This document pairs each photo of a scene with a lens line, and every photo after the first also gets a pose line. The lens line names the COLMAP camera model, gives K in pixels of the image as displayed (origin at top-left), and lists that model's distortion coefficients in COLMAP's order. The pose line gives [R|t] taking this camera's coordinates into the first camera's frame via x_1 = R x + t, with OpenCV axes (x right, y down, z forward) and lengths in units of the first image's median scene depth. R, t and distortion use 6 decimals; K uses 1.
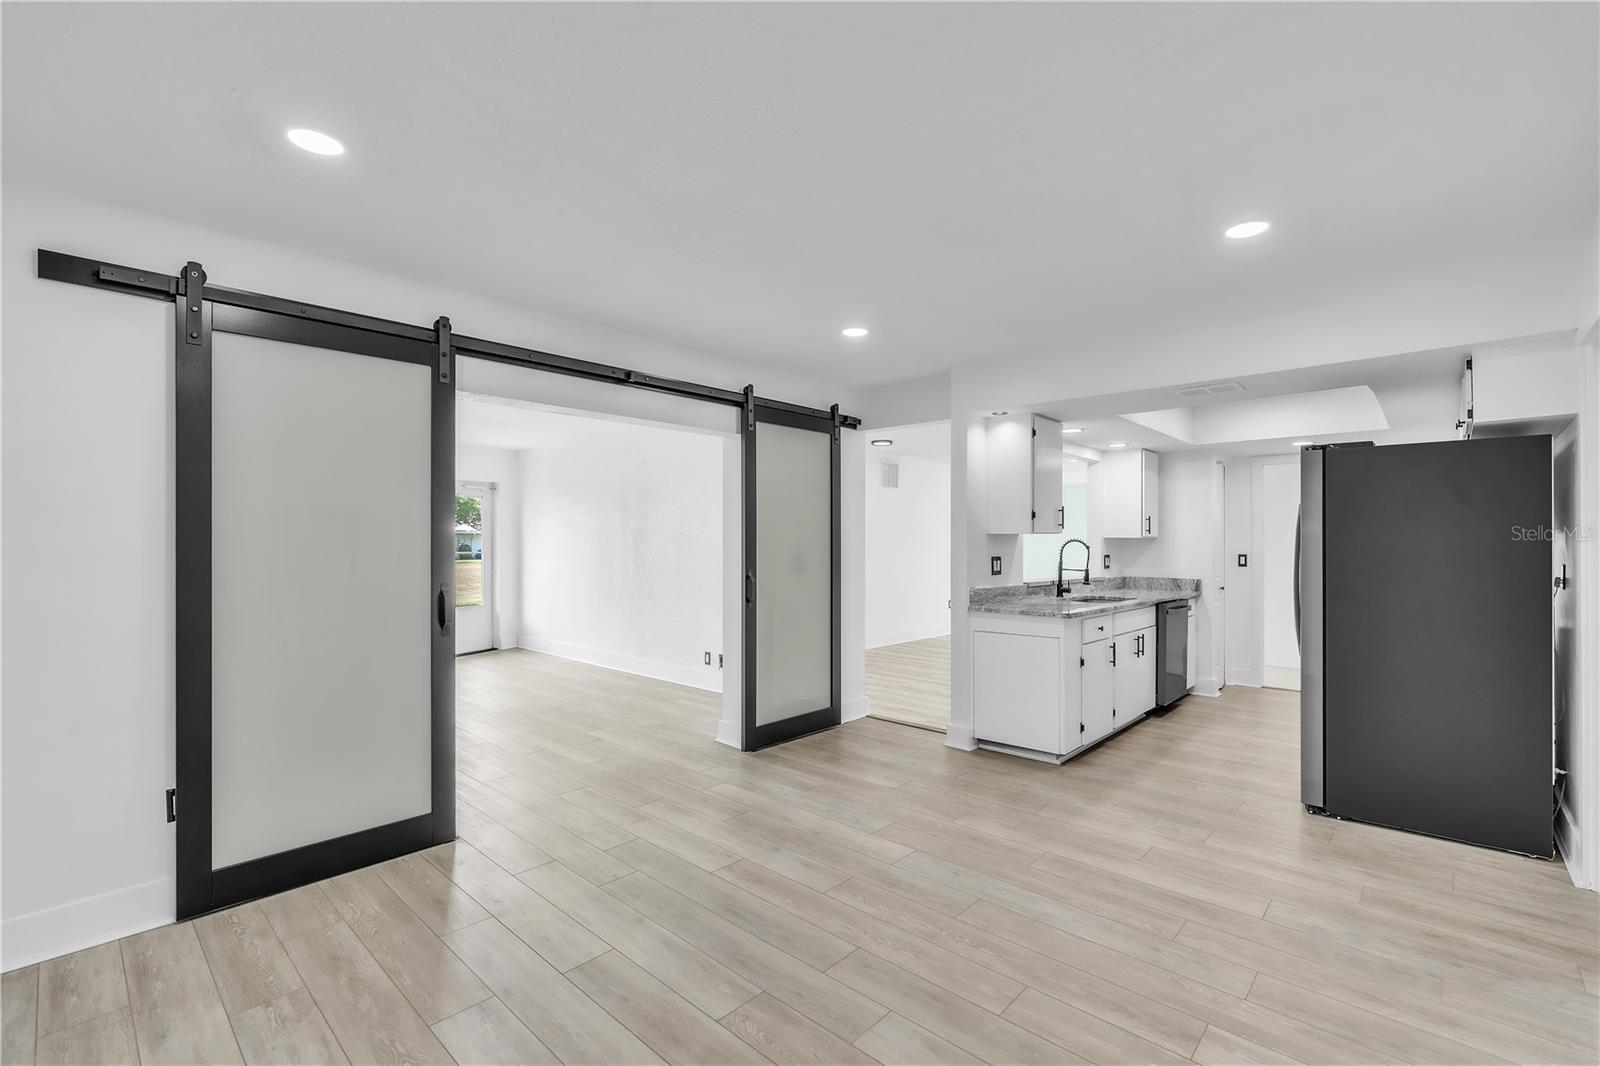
lens RADIAL K [[706.1, 0, 802.2], [0, 706.1, 537.4], [0, 0, 1]] dist [-0.003102, 0.000868]
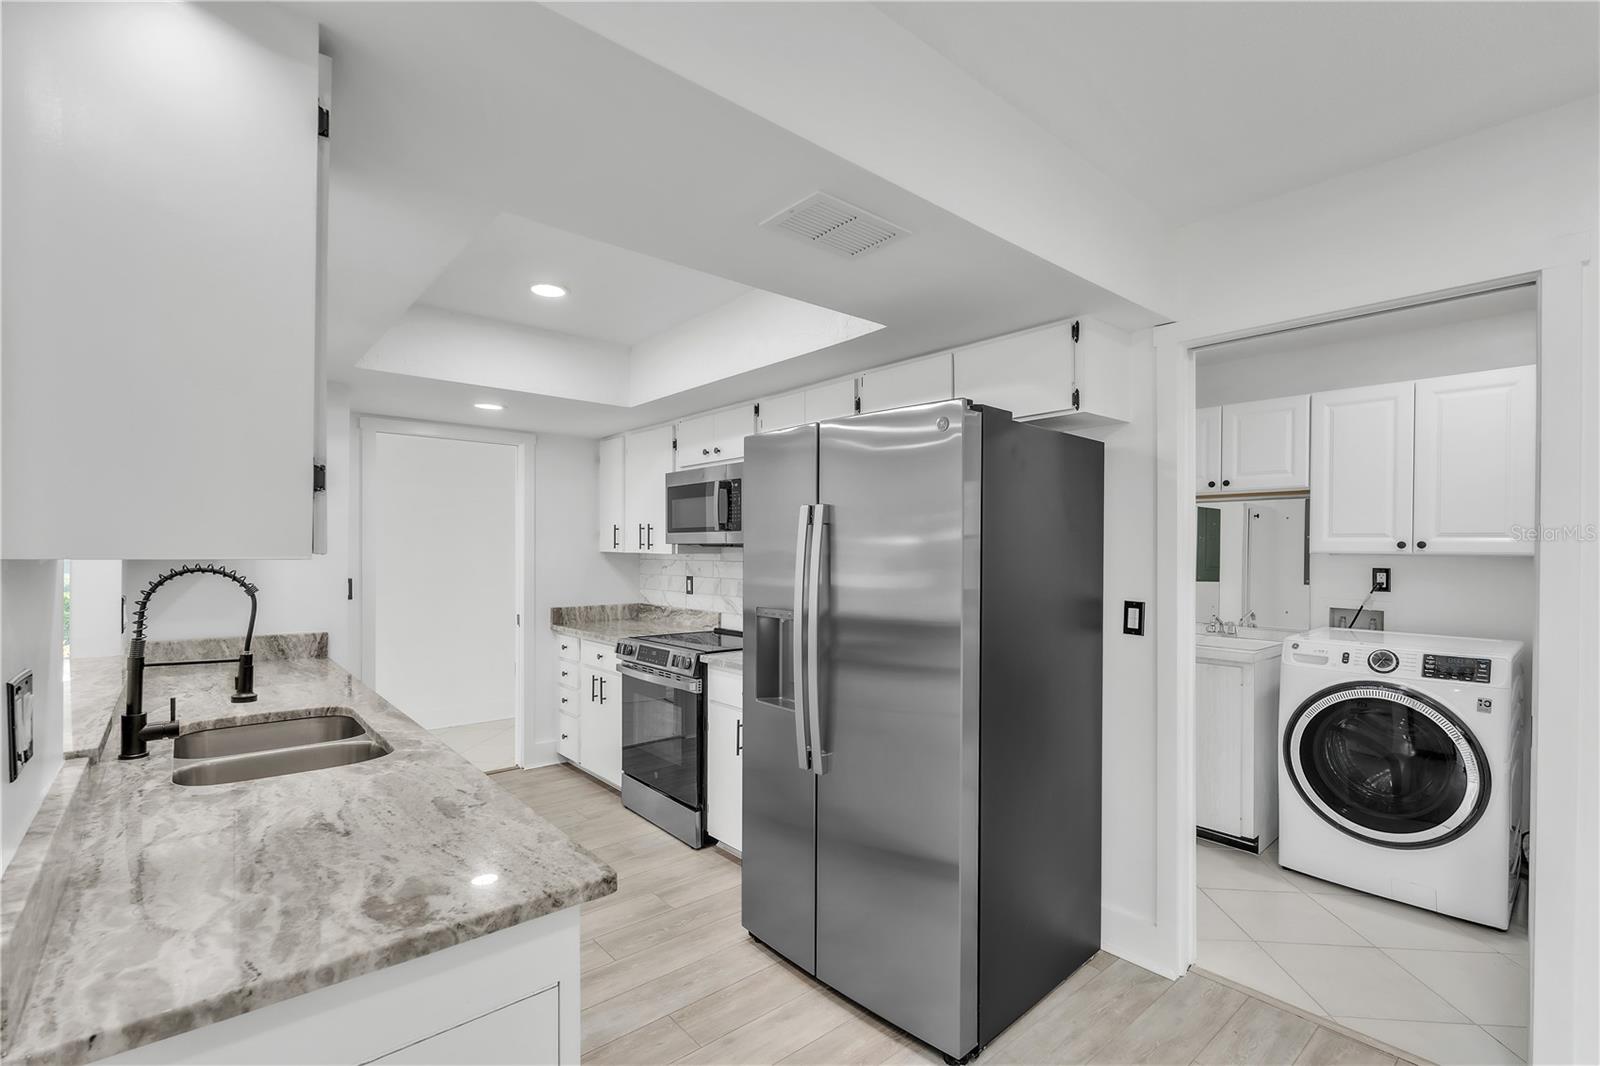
lens RADIAL K [[719.1, 0, 798.8], [0, 719.1, 549.8], [0, 0, 1]] dist [0.000532, 0.000416]
pose [[0.119402, -0.002768, 0.992842, 0.106786], [-0.014698, 0.999882, 0.004555, -0.011504], [-0.992737, -0.015136, 0.119347, 0.775817]]
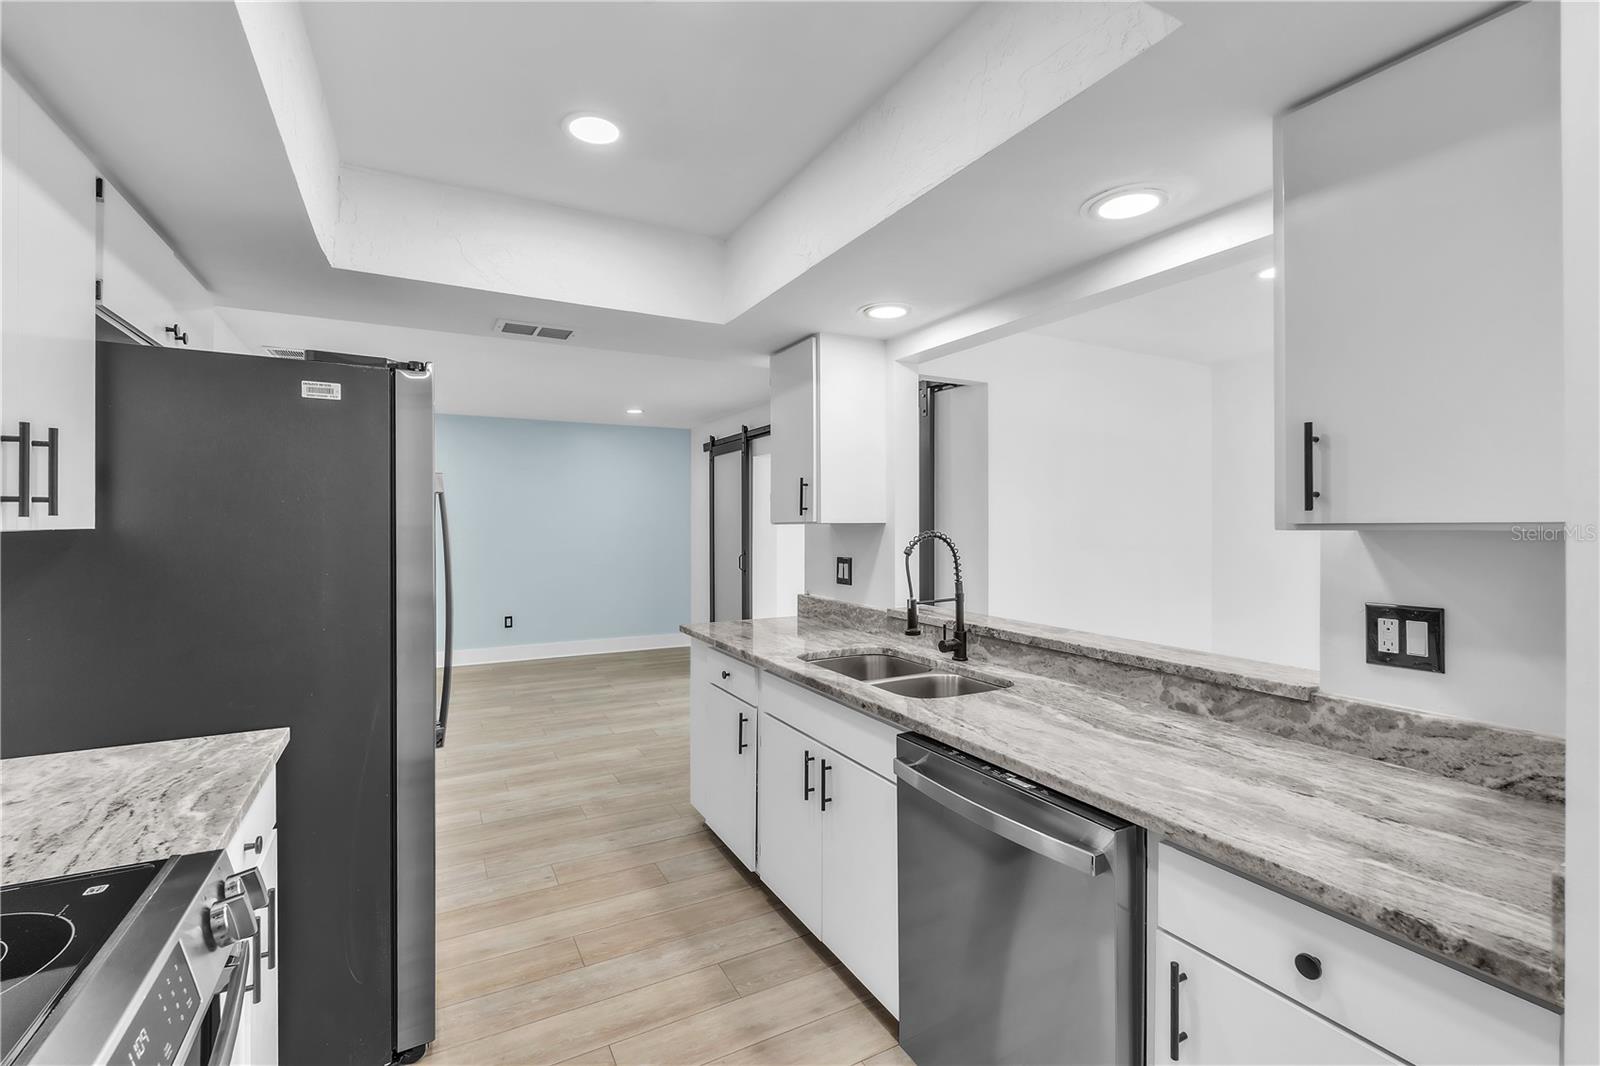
lens RADIAL K [[706.1, 0, 797.9], [0, 706.1, 526.6], [0, 0, 1]] dist [-0.003102, 0.000868]
pose [[-0.331549, 0.000366, -0.943438, 0.940099], [0.010022, 0.999945, -0.003134, -0.000862], [0.943385, -0.010494, -0.331534, 1.197430]]
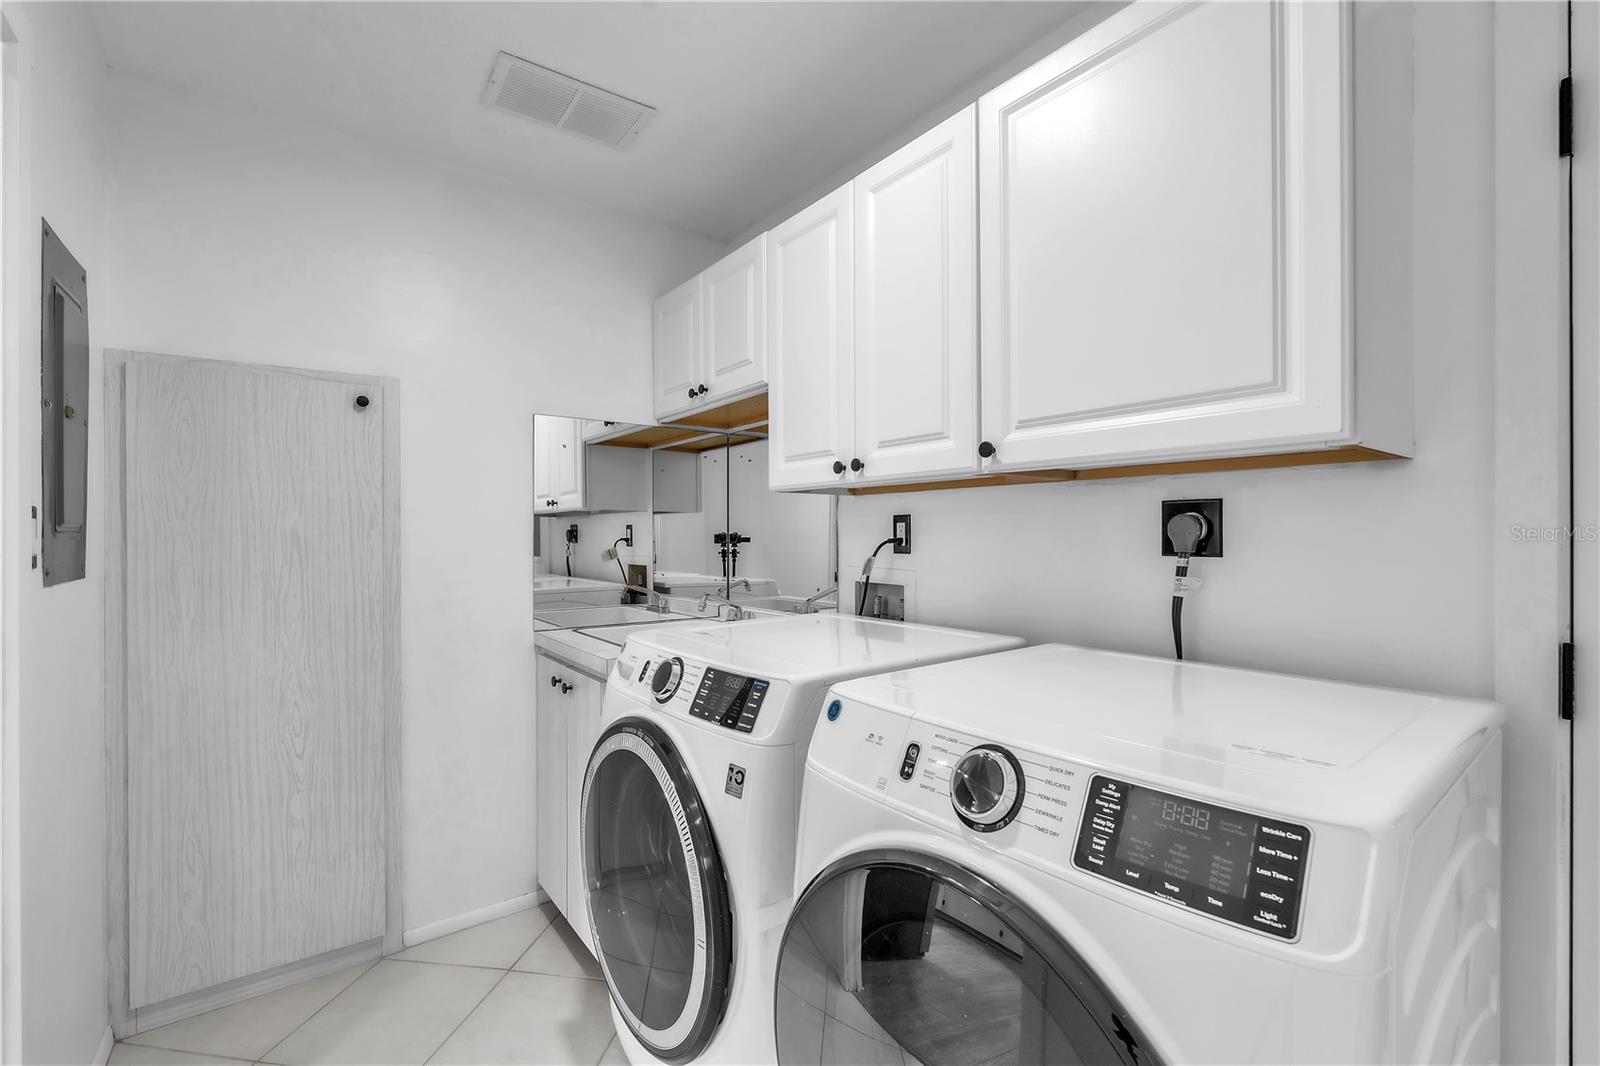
lens RADIAL K [[684.4, 0, 793.6], [0, 684.4, 534.2], [0, 0, 1]] dist [0.004172, 0.000841]
pose [[0.196269, -0.002594, 0.980547, 0.474703], [-0.002621, 0.999992, 0.003170, 0.012720], [-0.980547, -0.003192, 0.196261, 0.256571]]
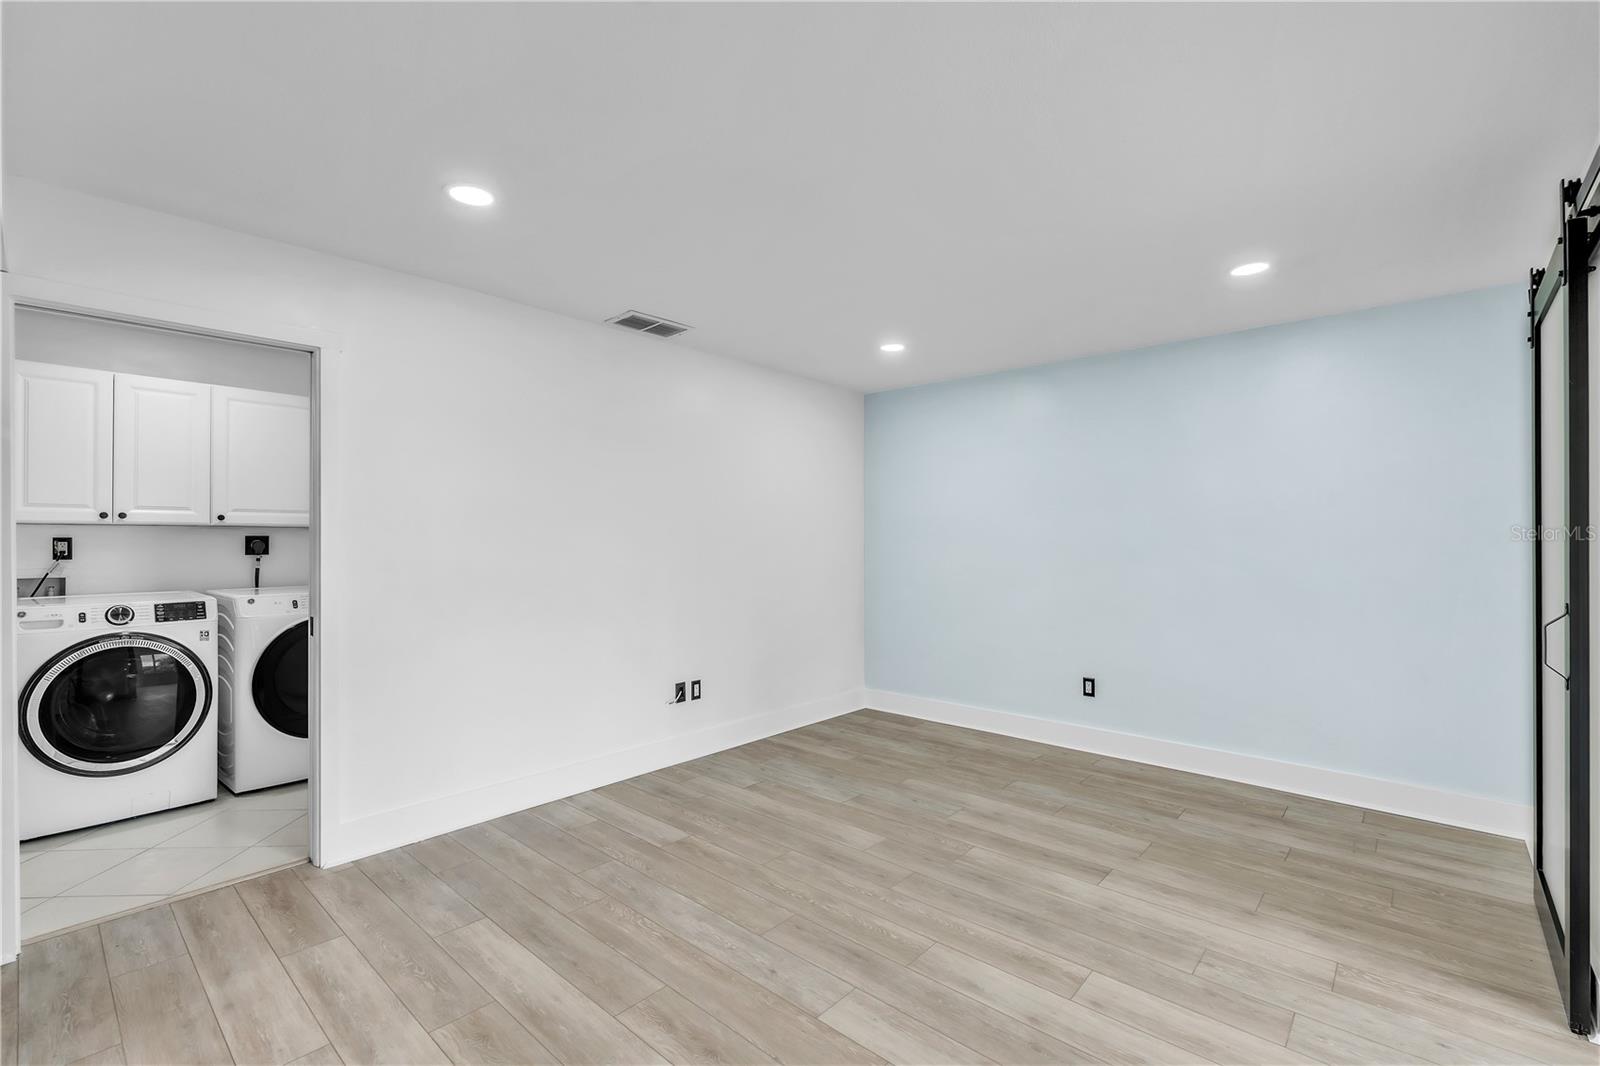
lens RADIAL K [[706.1, 0, 792.2], [0, 706.1, 533.8], [0, 0, 1]] dist [-0.003102, 0.000868]
pose [[-0.999977, -0.002008, -0.006549, 0.119494], [-0.001913, 0.999893, -0.014515, 0.007389], [0.006578, -0.014503, -0.999873, 1.042052]]
